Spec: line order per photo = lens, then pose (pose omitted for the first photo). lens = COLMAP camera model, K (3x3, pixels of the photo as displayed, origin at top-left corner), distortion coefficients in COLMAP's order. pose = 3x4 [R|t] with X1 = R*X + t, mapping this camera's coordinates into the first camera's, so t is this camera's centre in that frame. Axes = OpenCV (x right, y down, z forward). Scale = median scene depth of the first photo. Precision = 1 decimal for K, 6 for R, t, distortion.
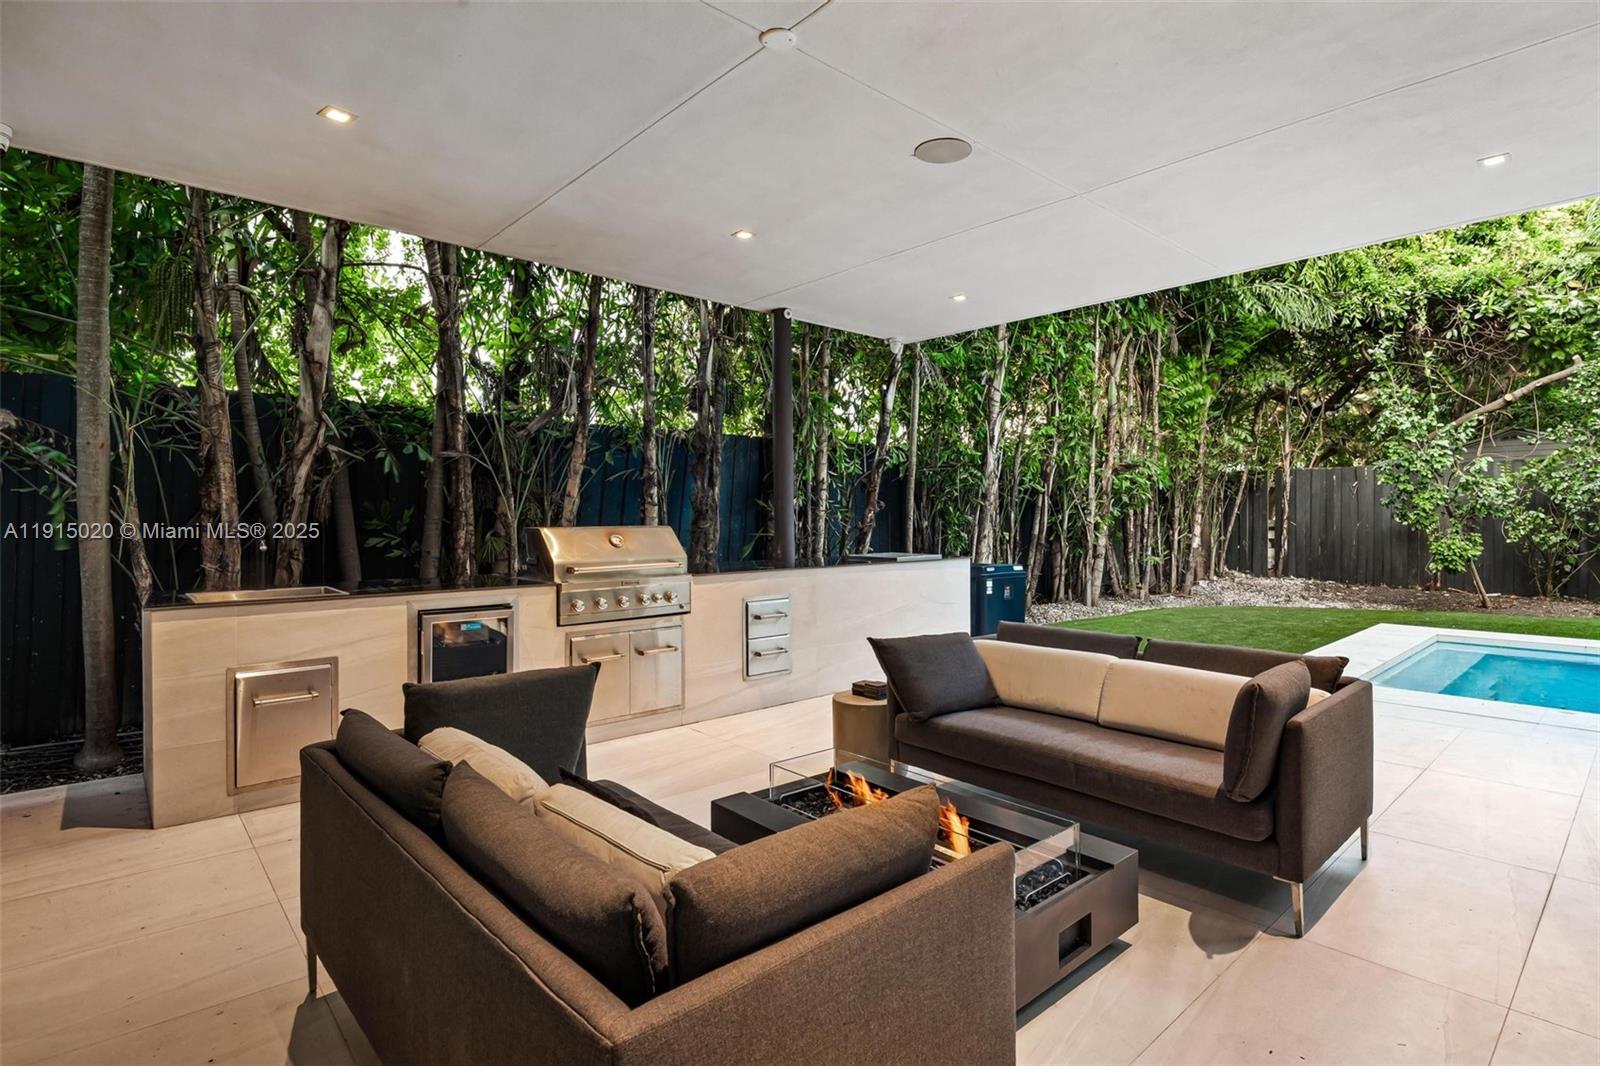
lens RADIAL K [[808.3, 0, 804.4], [0, 808.3, 519.7], [0, 0, 1]] dist [-0.003631, -0.000910]
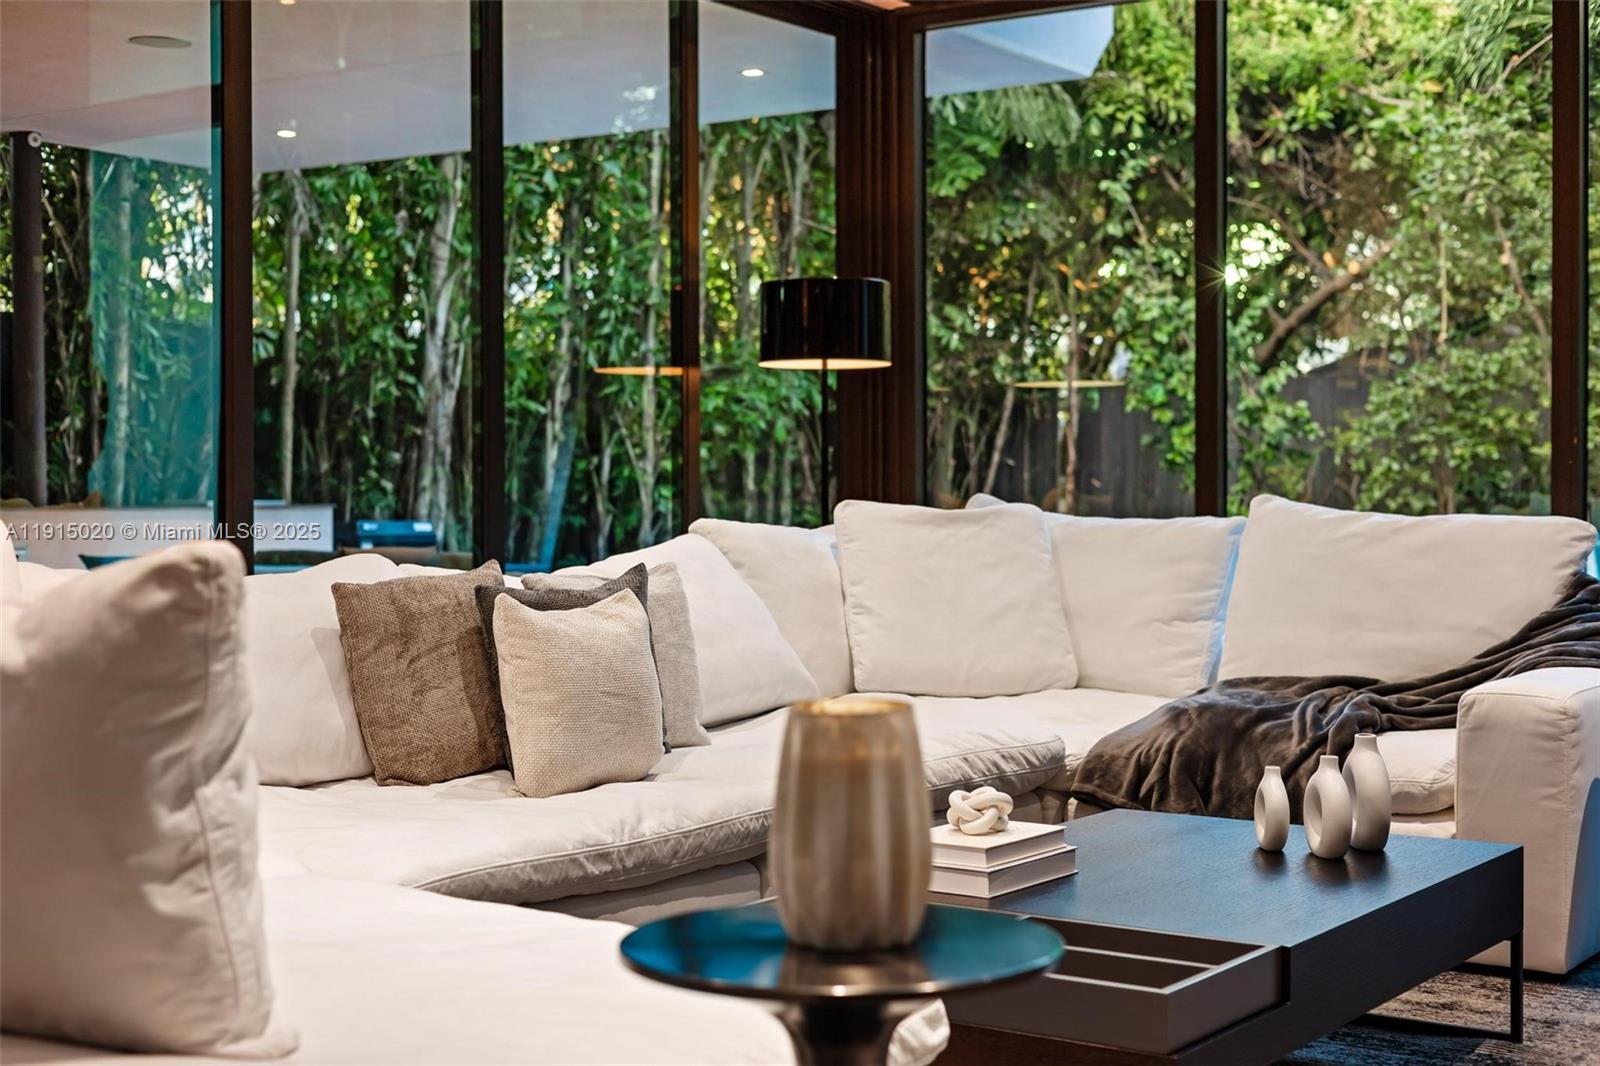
lens RADIAL K [[2241.8, 0, 796.6], [0, 2241.8, 533.8], [0, 0, 1]] dist [0.004189, 0.000000]
pose [[0.971731, 0.001343, 0.236085, 0.086192], [-0.004696, 0.999896, 0.013643, 0.025452], [-0.236042, -0.014366, 0.971637, -0.540708]]
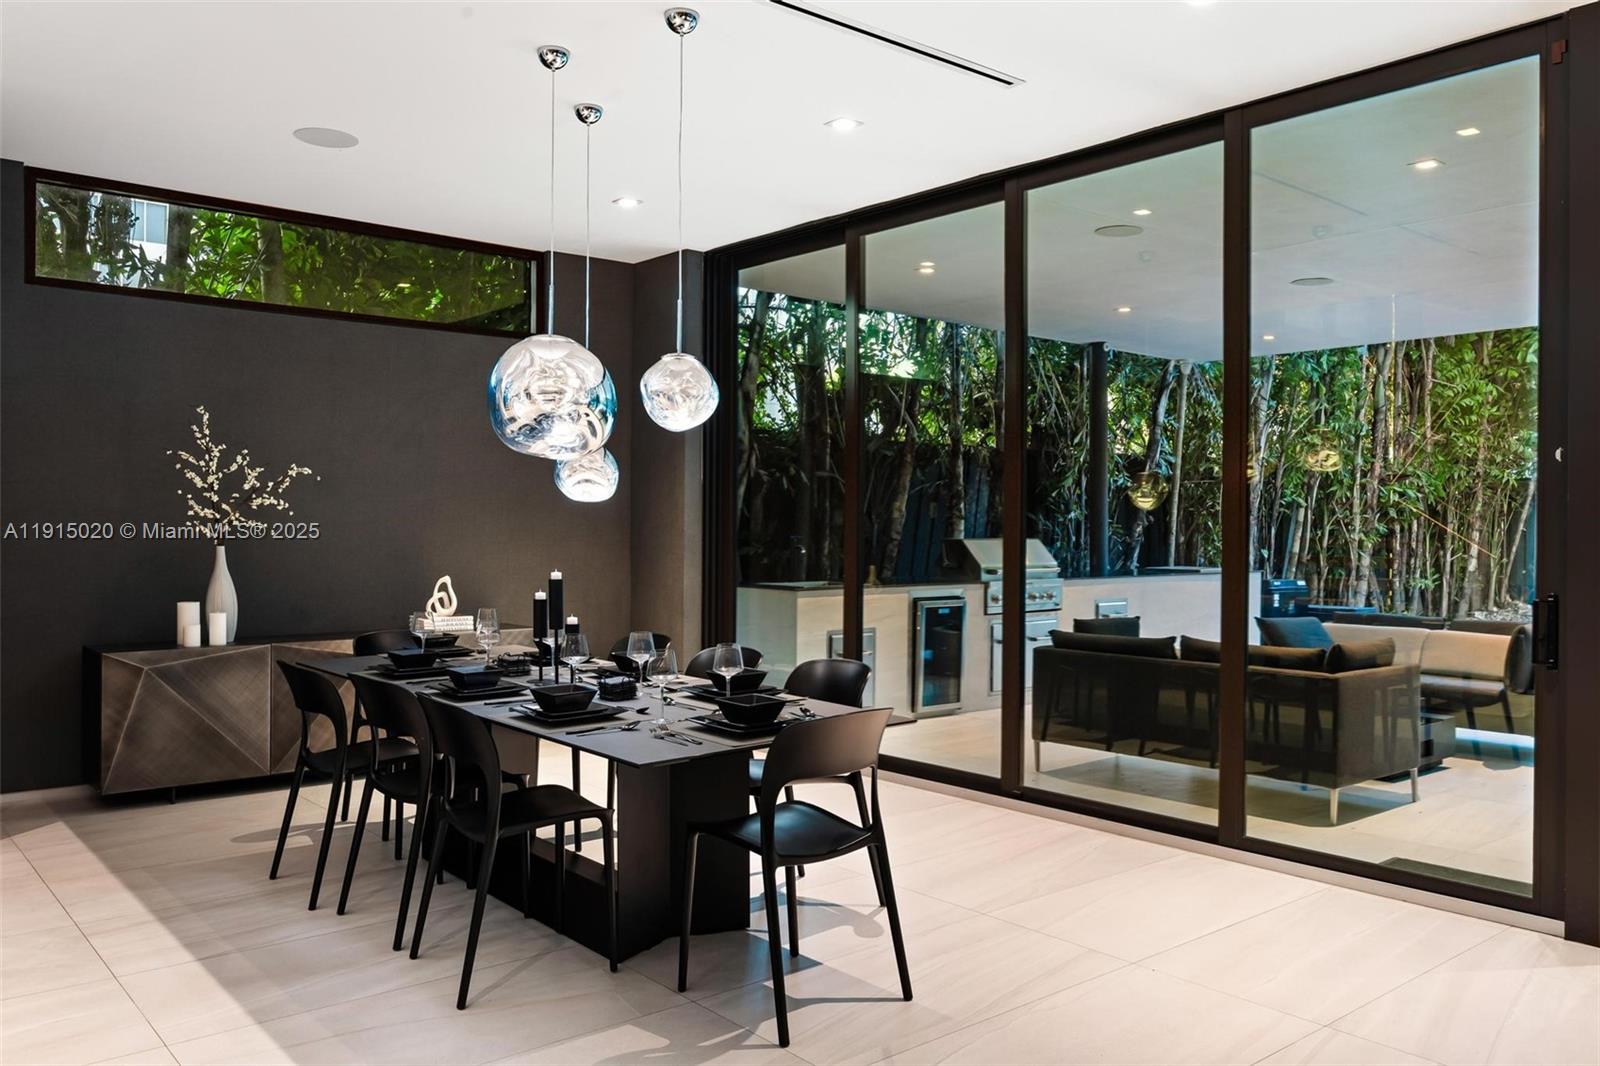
lens RADIAL K [[1261.3, 0, 796.6], [0, 1261.3, 537.6], [0, 0, 1]] dist [-0.006082, -0.001549]
pose [[0.999332, 0.010615, -0.034967, -0.209964], [-0.010439, 0.999932, 0.005222, 0.000333], [0.035020, -0.004854, 0.999375, -0.406383]]
